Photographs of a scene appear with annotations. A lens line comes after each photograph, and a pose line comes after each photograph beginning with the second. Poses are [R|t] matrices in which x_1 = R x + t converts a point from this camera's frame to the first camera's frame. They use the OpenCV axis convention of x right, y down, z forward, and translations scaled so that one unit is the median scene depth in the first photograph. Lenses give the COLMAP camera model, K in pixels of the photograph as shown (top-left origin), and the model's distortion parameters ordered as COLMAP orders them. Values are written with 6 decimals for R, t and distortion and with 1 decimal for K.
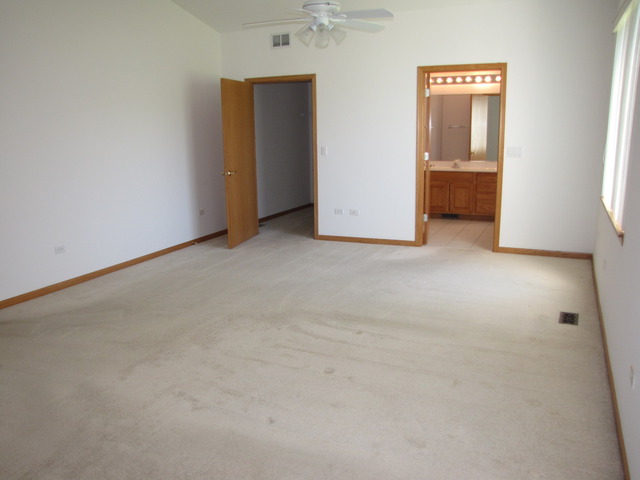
lens RADIAL K [[540.8, 0, 320.1], [0, 540.8, 240.6], [0, 0, 1]] dist [-0.131470, 0.073376]
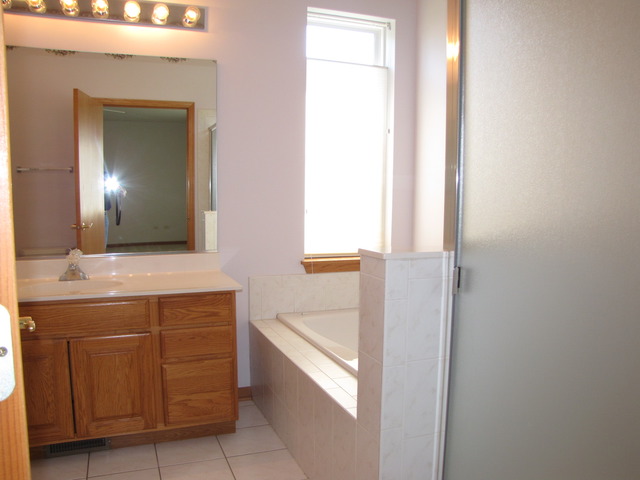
lens RADIAL K [[540.8, 0, 320.3], [0, 540.8, 240.8], [0, 0, 1]] dist [-0.131470, 0.073376]
pose [[0.706894, -0.050960, 0.705482, 0.142720], [0.133661, 0.989055, -0.062484, -0.127114], [-0.694576, 0.138465, 0.705968, 0.707796]]
